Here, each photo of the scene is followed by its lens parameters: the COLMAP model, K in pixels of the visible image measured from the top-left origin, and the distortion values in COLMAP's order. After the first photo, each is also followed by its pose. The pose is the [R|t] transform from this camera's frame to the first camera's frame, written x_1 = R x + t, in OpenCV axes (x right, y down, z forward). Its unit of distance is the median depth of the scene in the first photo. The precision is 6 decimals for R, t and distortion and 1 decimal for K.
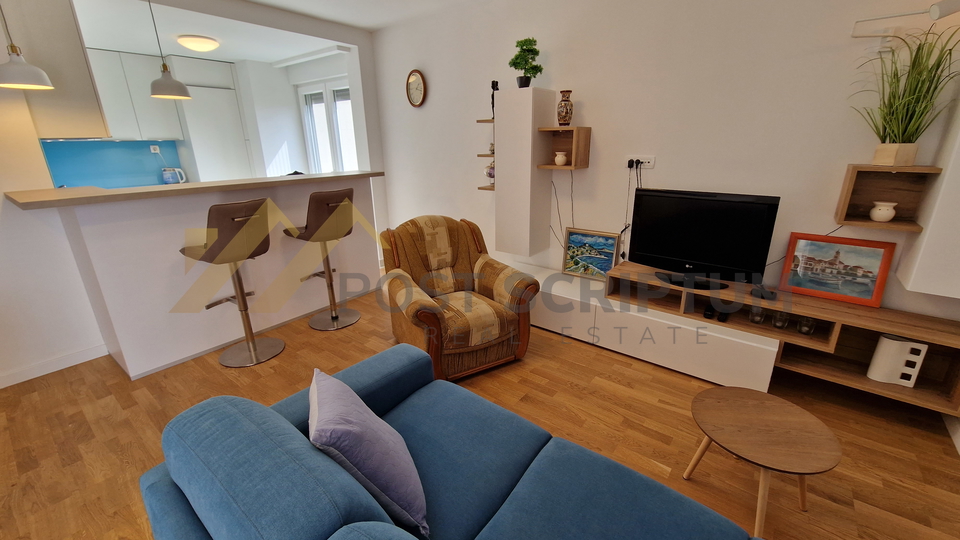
lens RADIAL K [[389.8, 0, 487.4], [0, 389.8, 265.1], [0, 0, 1]] dist [0.006019, -0.004210]
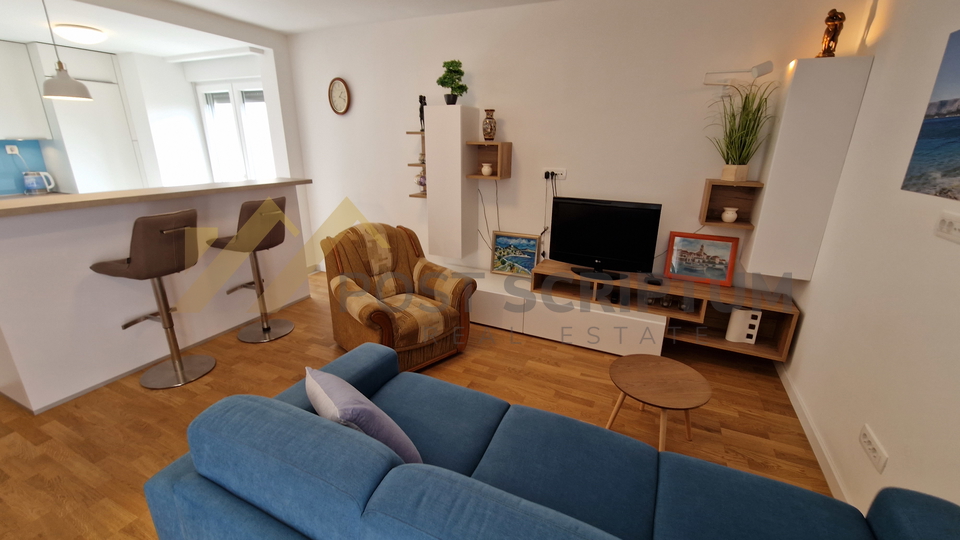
lens RADIAL K [[389.8, 0, 486.3], [0, 389.8, 263.9], [0, 0, 1]] dist [0.006019, -0.004210]
pose [[0.973924, -0.042142, 0.222928, -0.083450], [0.043982, 0.999027, -0.003291, -0.000588], [-0.222572, 0.013010, 0.974829, -0.092691]]
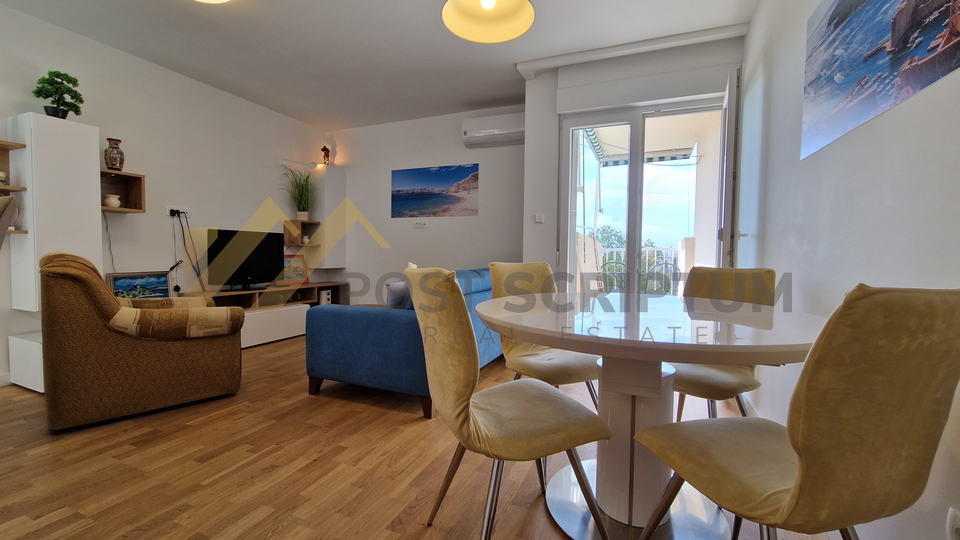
lens RADIAL K [[389.8, 0, 487.5], [0, 389.8, 266.7], [0, 0, 1]] dist [0.006019, -0.004210]
pose [[-0.267654, -0.028465, 0.963094, -1.183609], [0.282617, 0.953278, 0.106717, 0.058149], [-0.921135, 0.300750, -0.247104, 0.471211]]
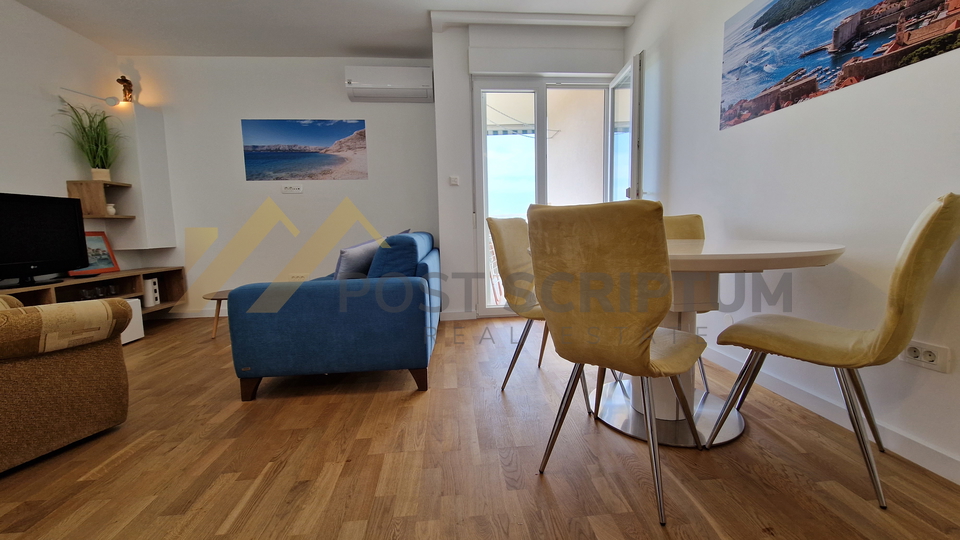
lens RADIAL K [[389.8, 0, 485.7], [0, 389.8, 267.6], [0, 0, 1]] dist [0.006019, -0.004210]
pose [[-0.681385, -0.049337, 0.730261, -0.988641], [0.251804, 0.921021, 0.297177, -0.001162], [-0.687248, 0.386375, -0.615147, 0.775351]]
